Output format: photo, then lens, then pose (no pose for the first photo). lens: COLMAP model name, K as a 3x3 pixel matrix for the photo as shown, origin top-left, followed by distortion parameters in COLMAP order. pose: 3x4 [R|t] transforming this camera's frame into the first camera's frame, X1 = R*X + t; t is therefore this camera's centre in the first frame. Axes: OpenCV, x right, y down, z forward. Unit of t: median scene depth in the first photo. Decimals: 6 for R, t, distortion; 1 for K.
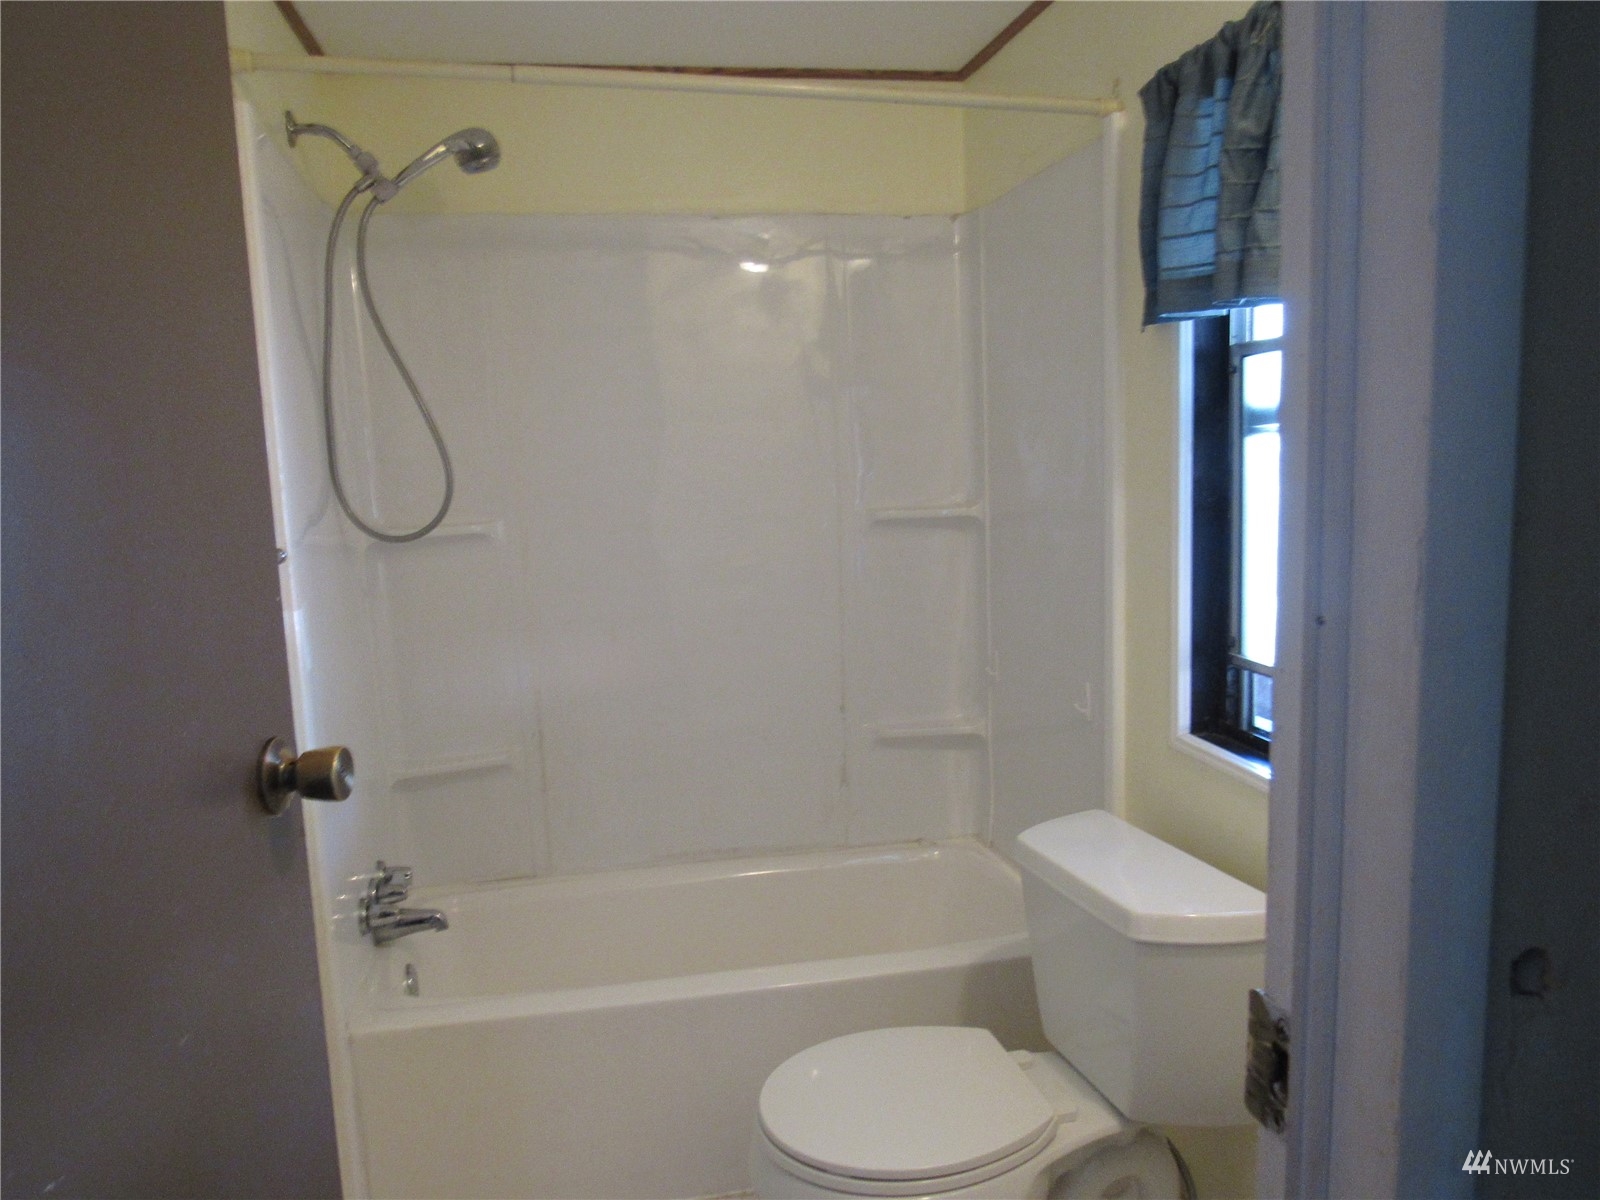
lens RADIAL K [[1150.4, 0, 788.4], [0, 1150.4, 605.6], [0, 0, 1]] dist [-0.033577, 0.036585]
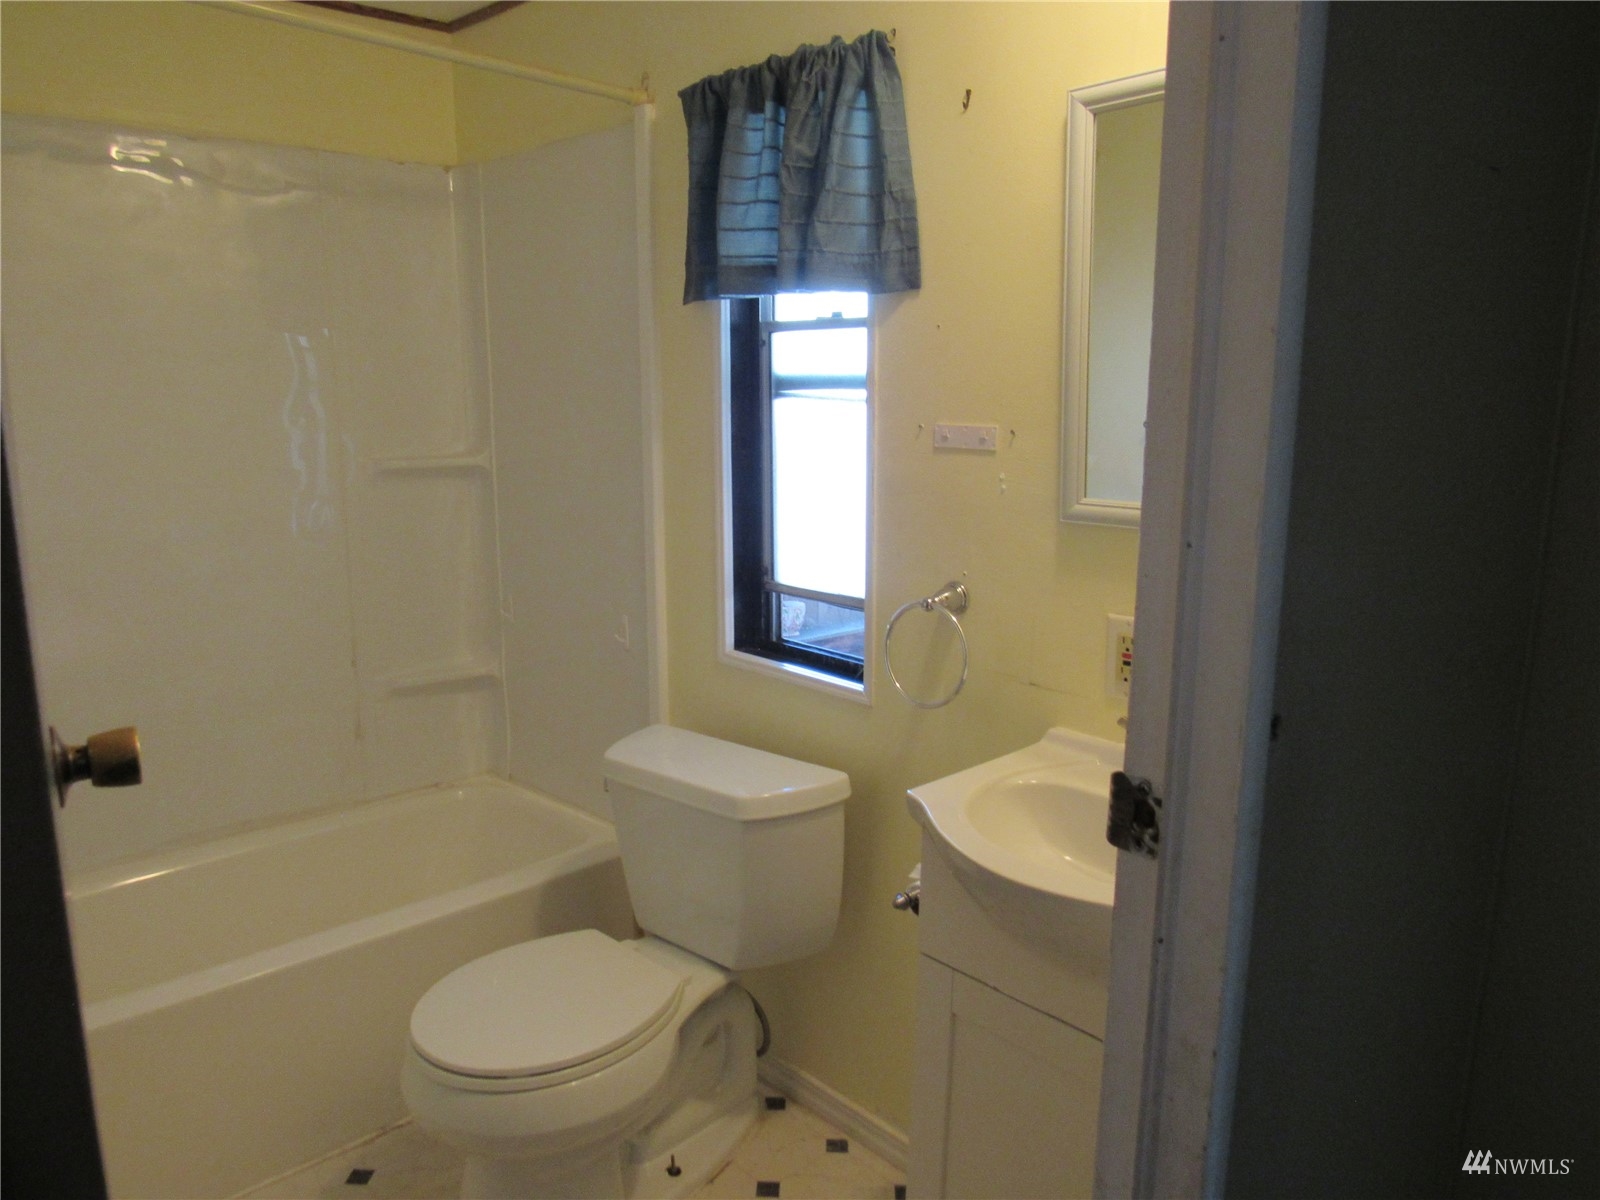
lens RADIAL K [[1150.4, 0, 788.4], [0, 1150.4, 605.6], [0, 0, 1]] dist [-0.033577, 0.036585]
pose [[0.847876, -0.073376, 0.525093, -0.240165], [0.046385, 0.996846, 0.064399, -0.008551], [-0.528162, -0.030246, 0.848605, -0.041253]]
